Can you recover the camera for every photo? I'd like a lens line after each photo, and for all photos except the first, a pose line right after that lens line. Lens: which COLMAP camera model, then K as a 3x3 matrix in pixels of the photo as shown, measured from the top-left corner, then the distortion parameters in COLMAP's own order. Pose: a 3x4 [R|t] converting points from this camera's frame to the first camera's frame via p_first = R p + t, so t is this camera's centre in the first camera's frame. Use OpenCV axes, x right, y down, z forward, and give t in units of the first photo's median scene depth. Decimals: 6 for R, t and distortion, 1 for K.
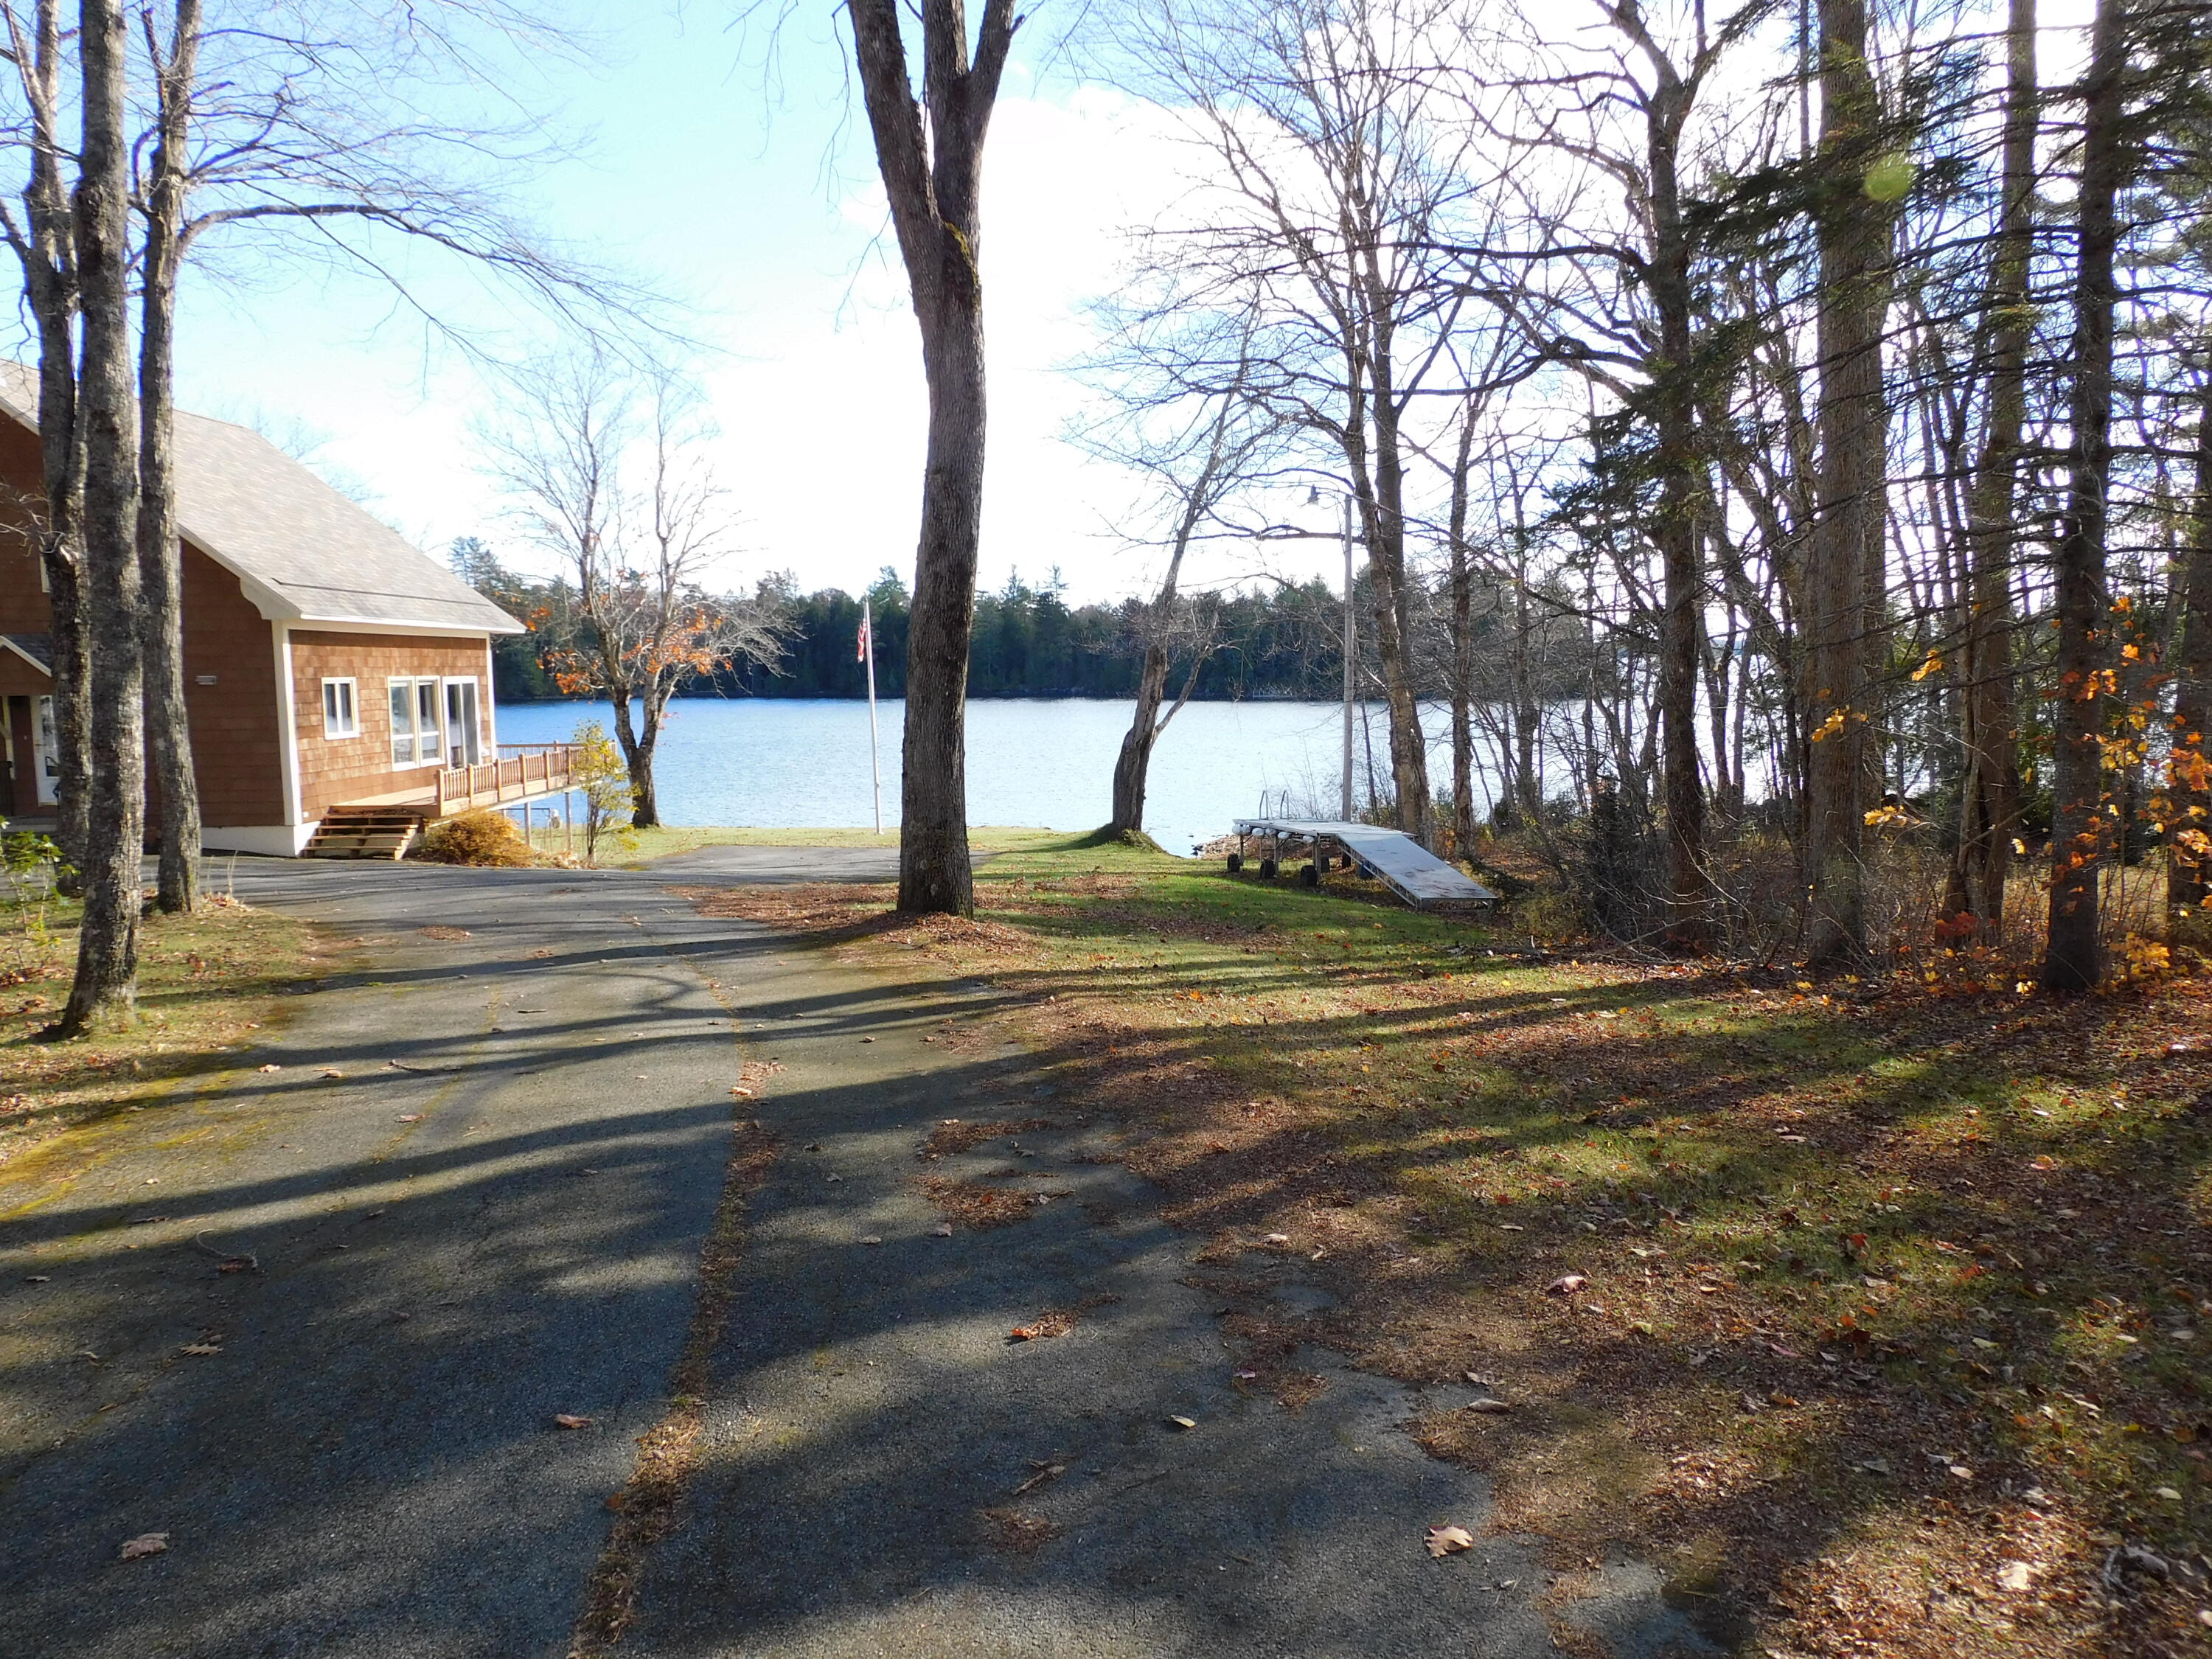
lens RADIAL K [[1569.5, 0, 1106.1], [0, 1569.5, 825.1], [0, 0, 1]] dist [-0.004221, -0.005783]
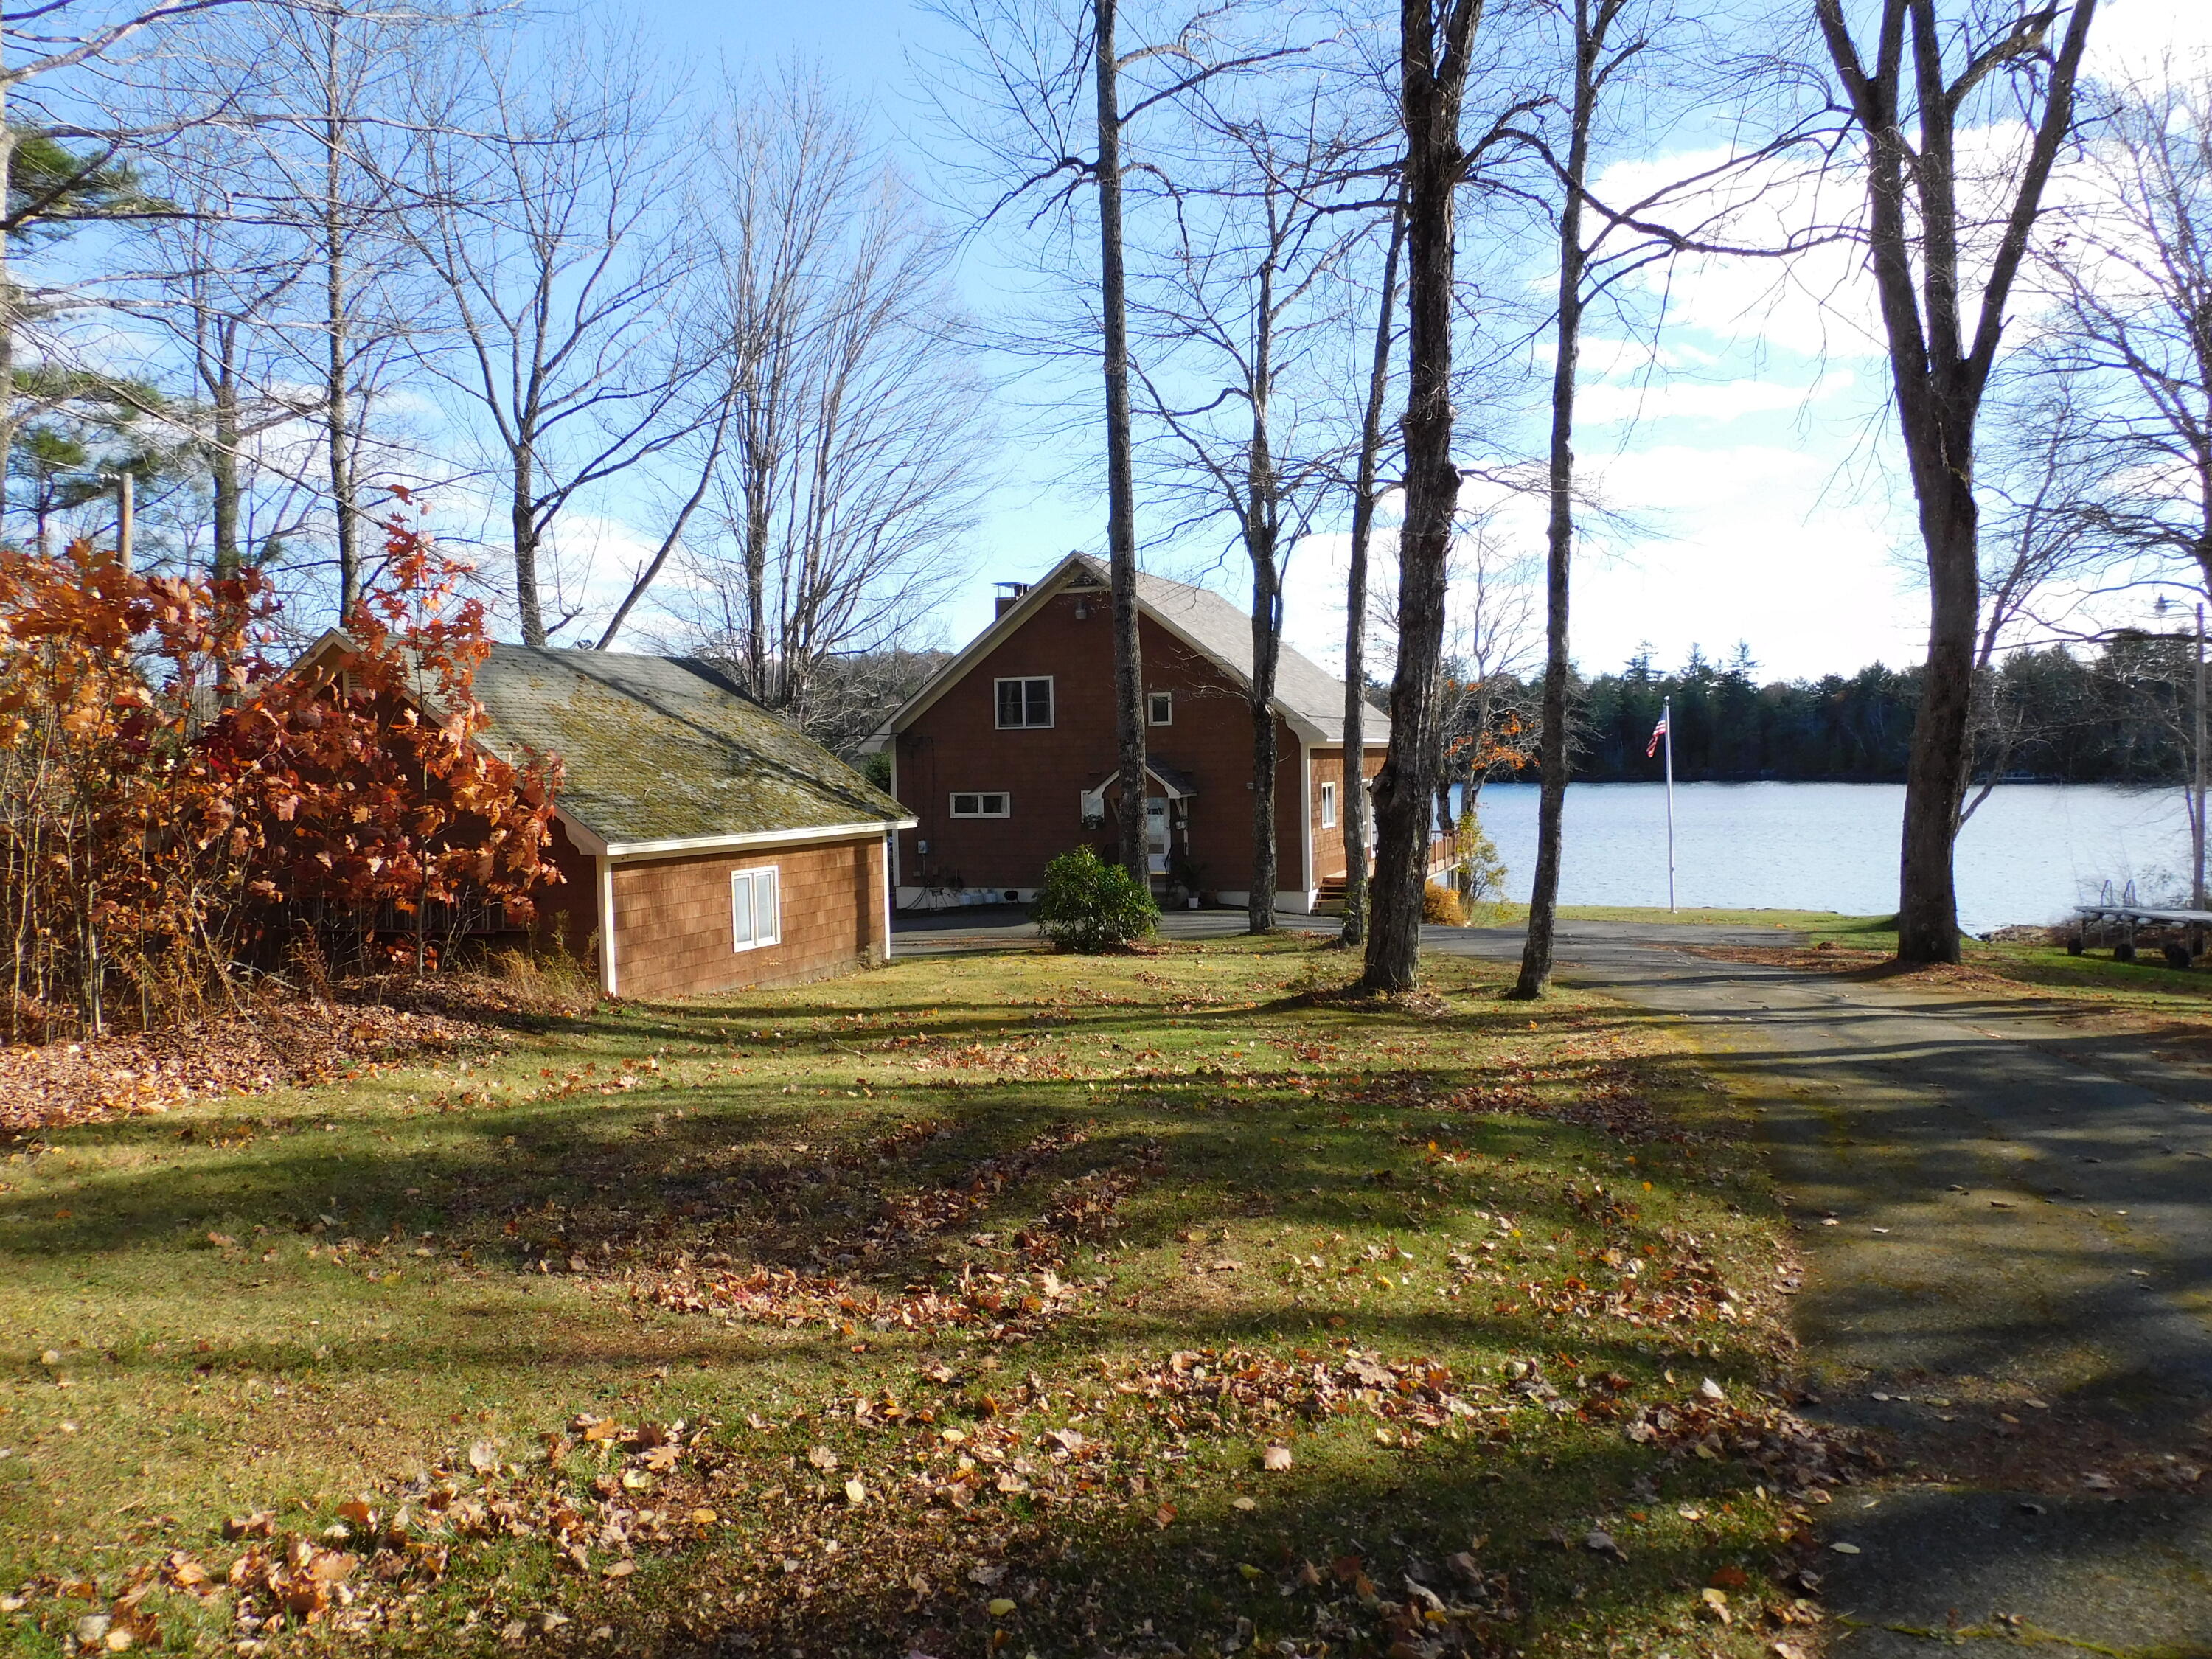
lens RADIAL K [[1569.5, 0, 1105.4], [0, 1569.5, 831.1], [0, 0, 1]] dist [-0.004221, -0.005783]
pose [[0.920097, 0.007229, -0.391624, -0.144352], [-0.025866, 0.998769, -0.042335, 0.010408], [0.390836, 0.049082, 0.919151, -0.328879]]
